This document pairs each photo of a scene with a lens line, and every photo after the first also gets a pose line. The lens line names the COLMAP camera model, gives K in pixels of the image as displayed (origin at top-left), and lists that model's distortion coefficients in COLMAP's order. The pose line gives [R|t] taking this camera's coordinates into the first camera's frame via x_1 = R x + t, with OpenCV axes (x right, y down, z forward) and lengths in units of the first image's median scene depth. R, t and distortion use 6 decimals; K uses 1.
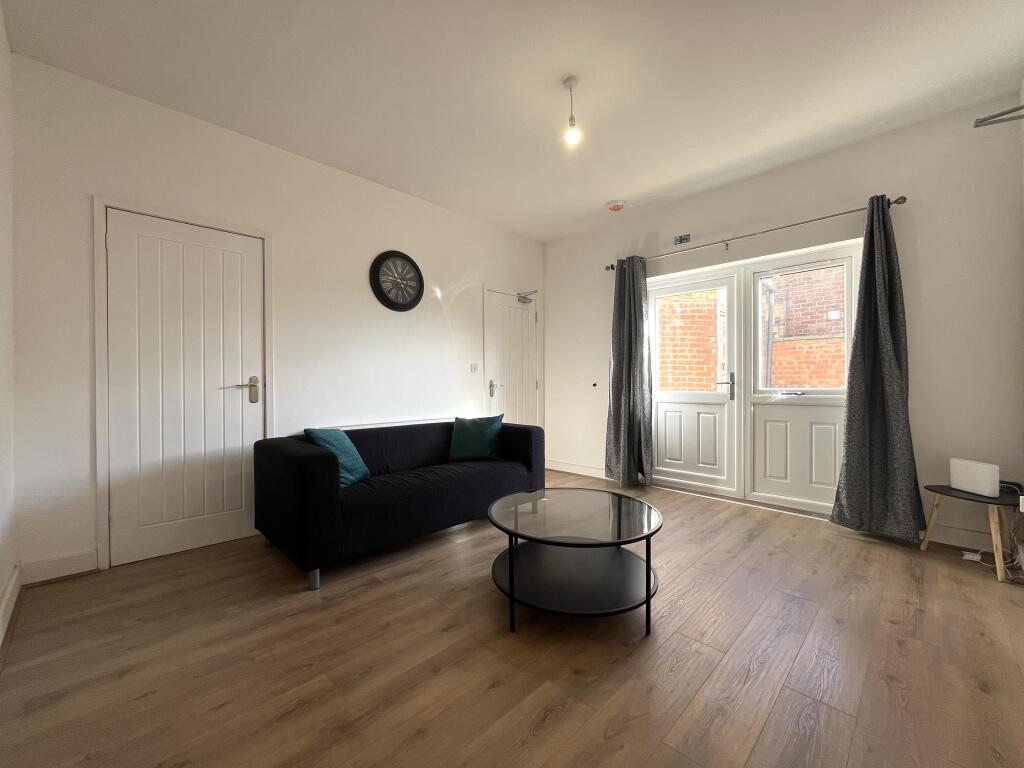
lens RADIAL K [[419.3, 0, 515.0], [0, 419.3, 382.1], [0, 0, 1]] dist [-0.003438, -0.000240]
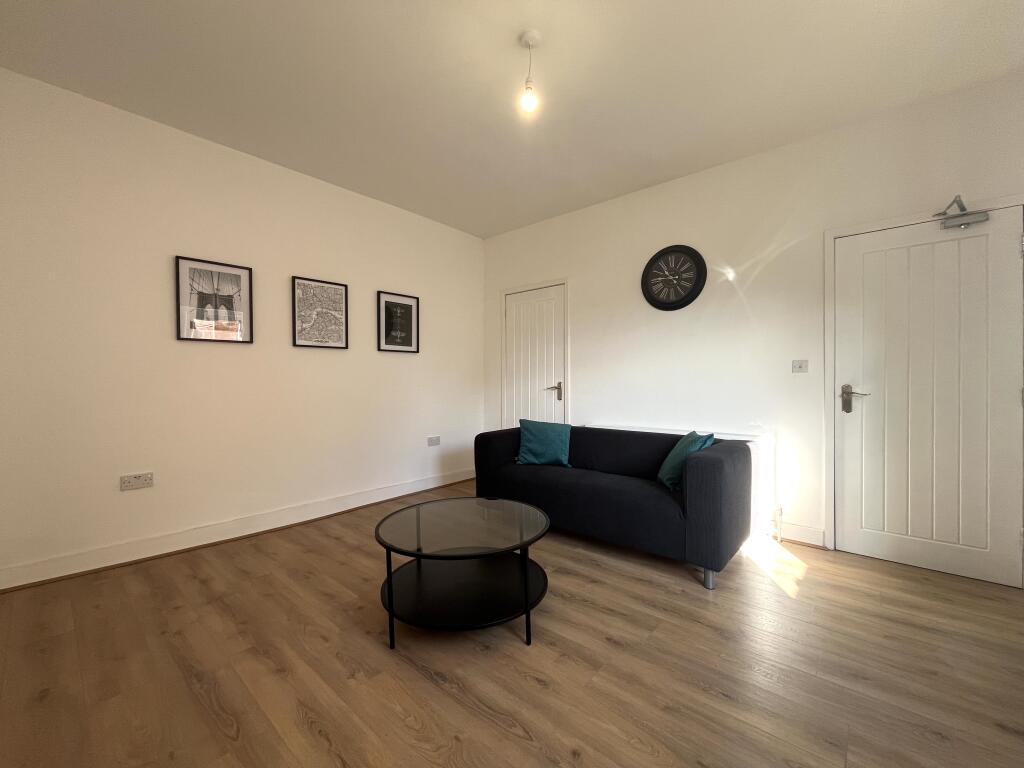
lens RADIAL K [[419.3, 0, 517.7], [0, 419.3, 387.8], [0, 0, 1]] dist [-0.003438, -0.000240]
pose [[0.059584, 0.012307, -0.998147, 0.626894], [-0.001179, 0.999924, 0.012259, -0.007624], [0.998223, 0.000447, 0.059594, 0.596099]]
